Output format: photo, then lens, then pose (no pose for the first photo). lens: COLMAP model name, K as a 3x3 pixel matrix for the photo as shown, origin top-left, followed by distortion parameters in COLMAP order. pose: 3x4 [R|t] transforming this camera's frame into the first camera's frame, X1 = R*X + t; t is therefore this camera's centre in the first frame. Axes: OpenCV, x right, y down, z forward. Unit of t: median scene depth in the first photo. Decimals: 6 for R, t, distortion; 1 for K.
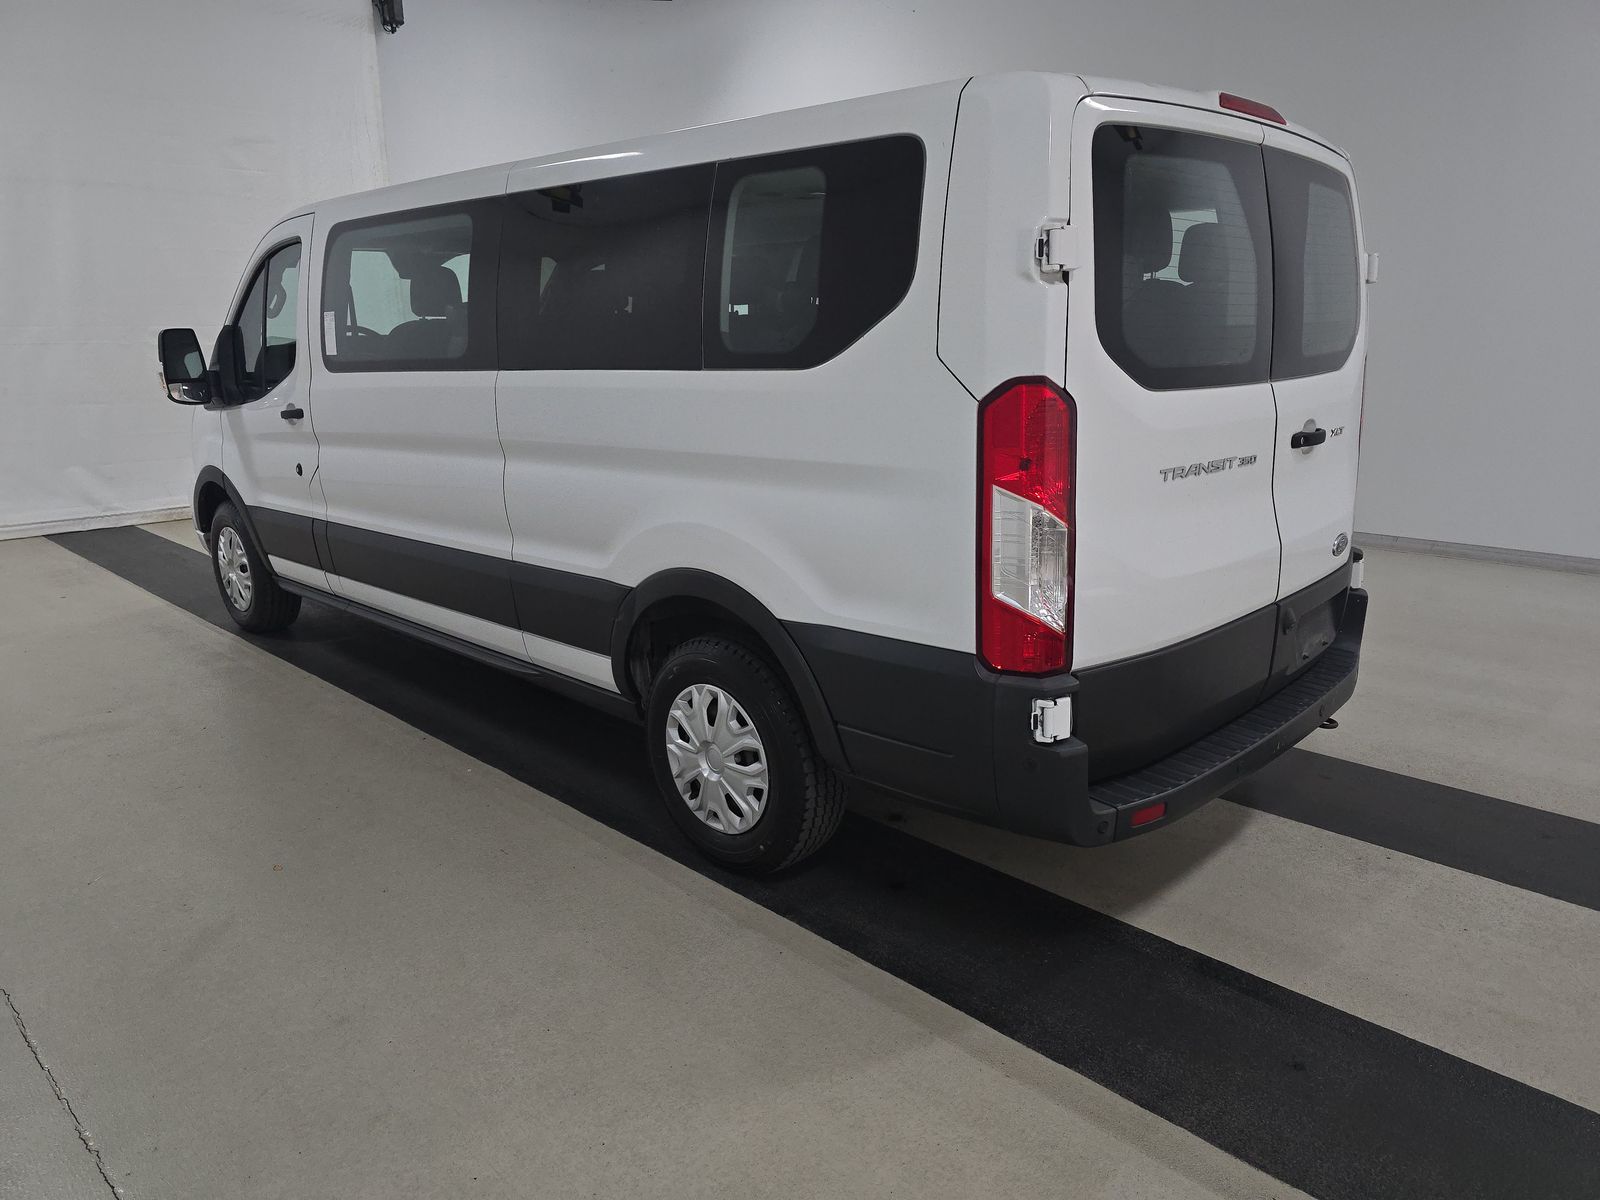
lens RADIAL K [[1088.2, 0, 812.2], [0, 1088.2, 598.7], [0, 0, 1]] dist [0.002232, -0.003104]
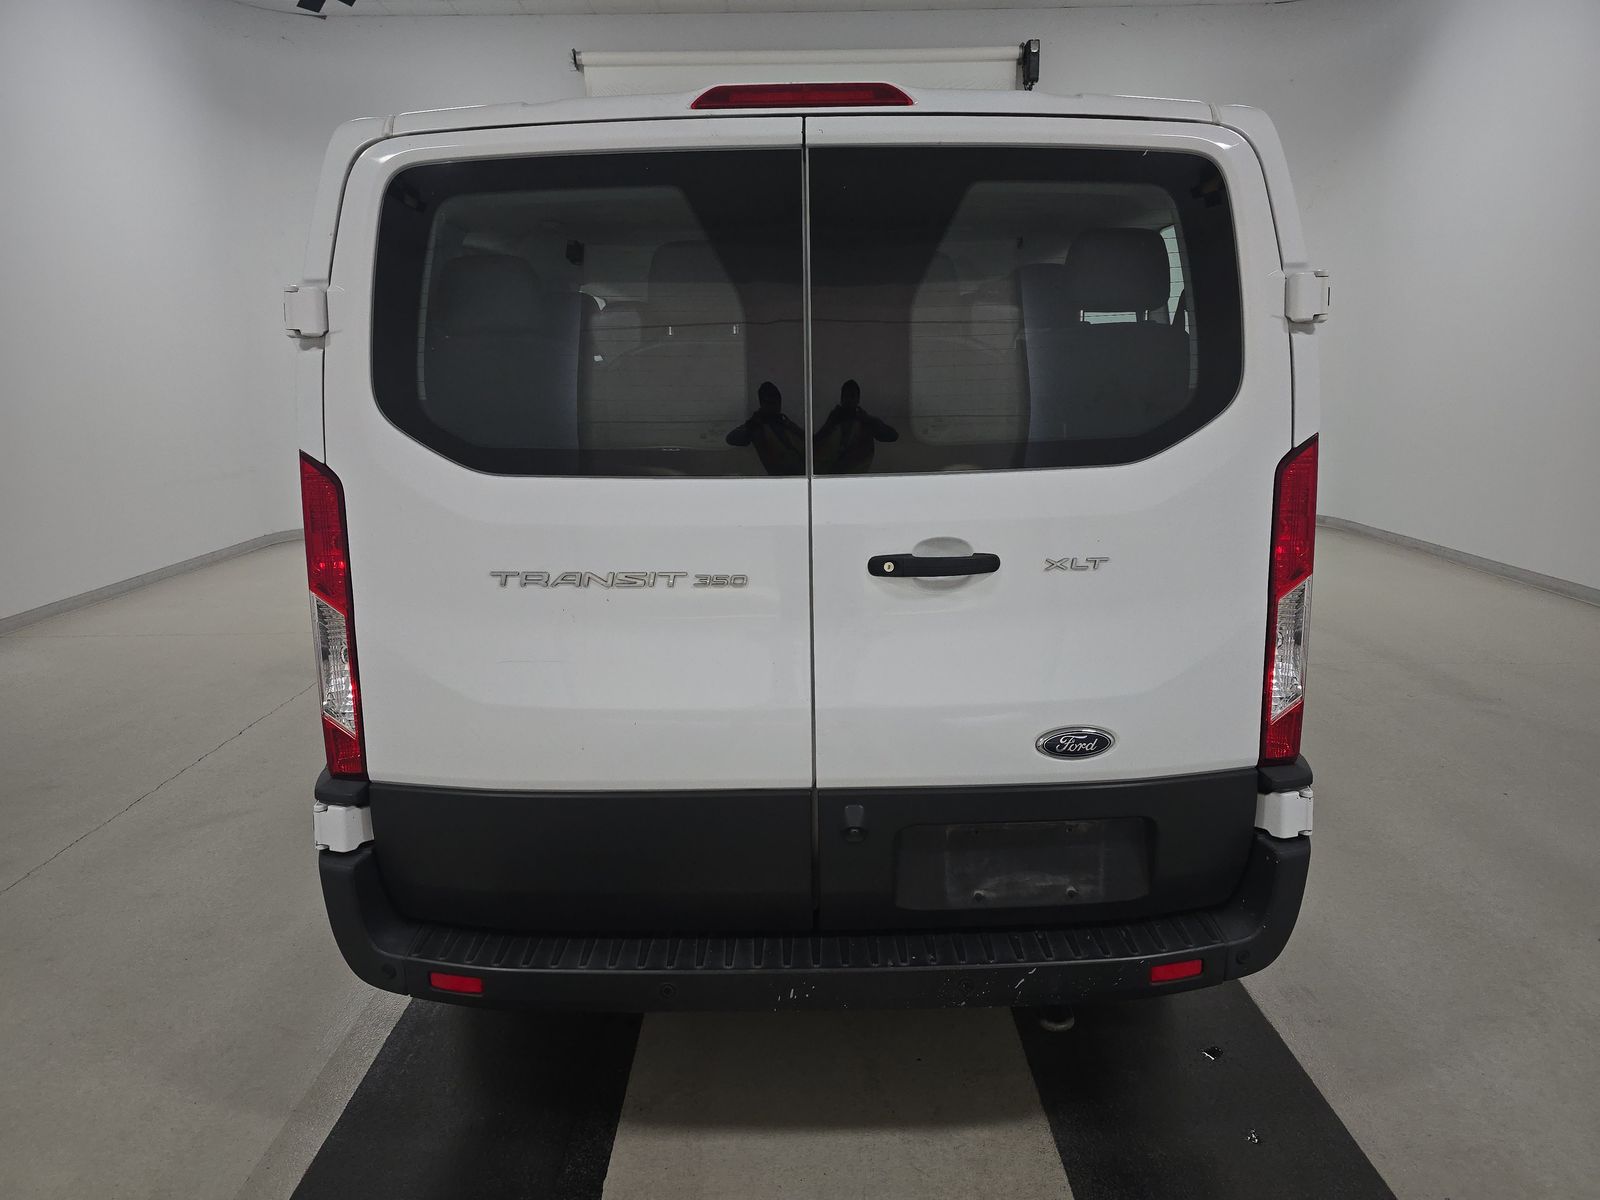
lens RADIAL K [[1088.2, 0, 812.2], [0, 1088.2, 598.7], [0, 0, 1]] dist [0.002232, -0.003104]
pose [[0.713212, 0.152946, -0.684059, 0.997446], [-0.174677, 0.983897, 0.037865, -0.162528], [0.678835, 0.092484, 0.728443, 0.543948]]
